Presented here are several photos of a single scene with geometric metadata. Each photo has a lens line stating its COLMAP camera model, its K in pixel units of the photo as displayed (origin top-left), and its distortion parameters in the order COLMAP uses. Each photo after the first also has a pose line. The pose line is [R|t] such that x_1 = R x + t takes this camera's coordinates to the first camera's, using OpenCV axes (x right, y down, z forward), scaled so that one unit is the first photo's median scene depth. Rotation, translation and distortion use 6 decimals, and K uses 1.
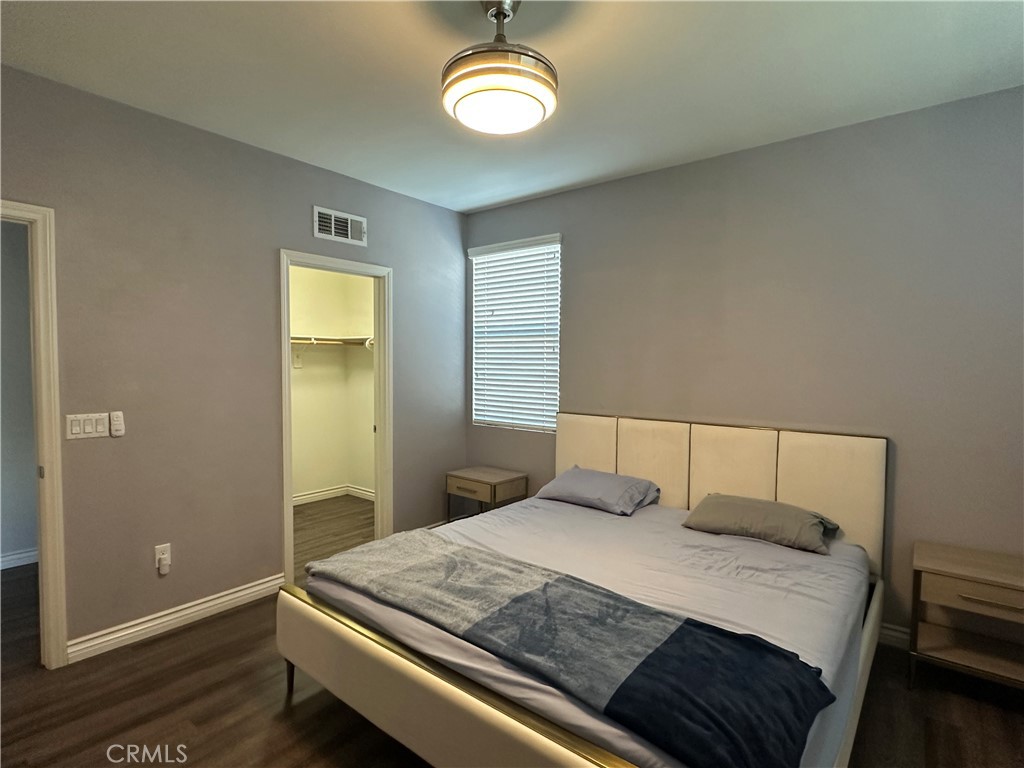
lens RADIAL K [[523.6, 0, 511.9], [0, 523.6, 383.0], [0, 0, 1]] dist [-0.003293, -0.000163]
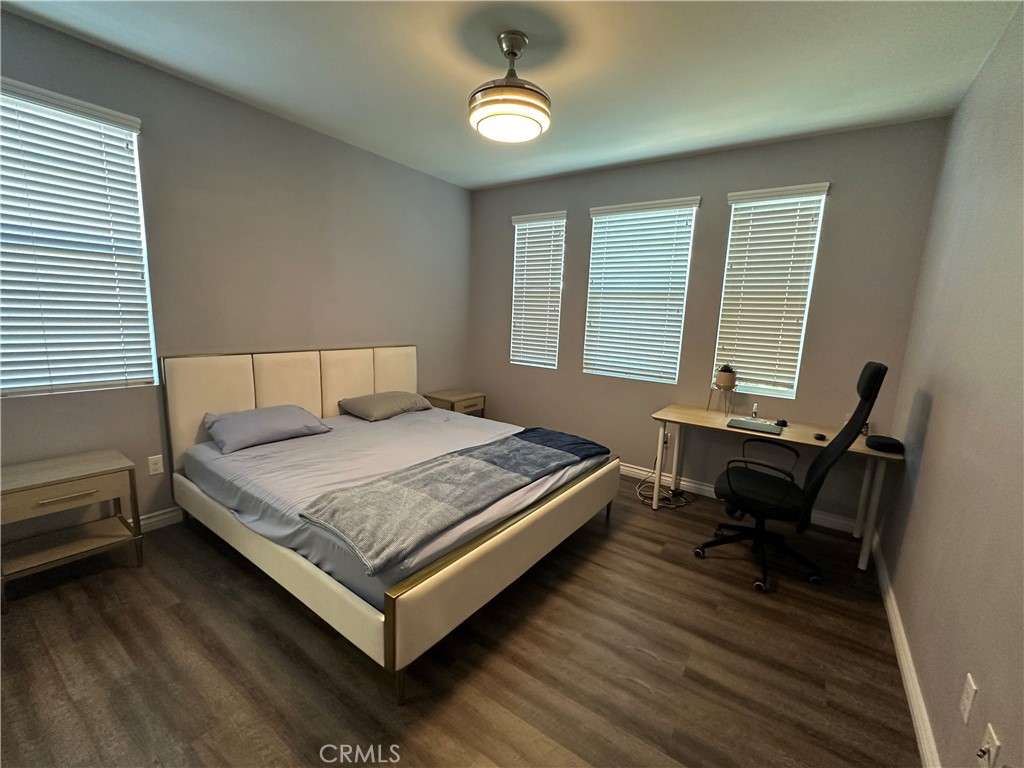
lens RADIAL K [[414.0, 0, 512.5], [0, 414.0, 384.6], [0, 0, 1]] dist [0.001437, 0.000005]
pose [[-0.046558, -0.175261, 0.983420, -1.060791], [-0.005023, 0.984517, 0.175219, -0.032728], [-0.998903, 0.003218, -0.046717, 0.904942]]
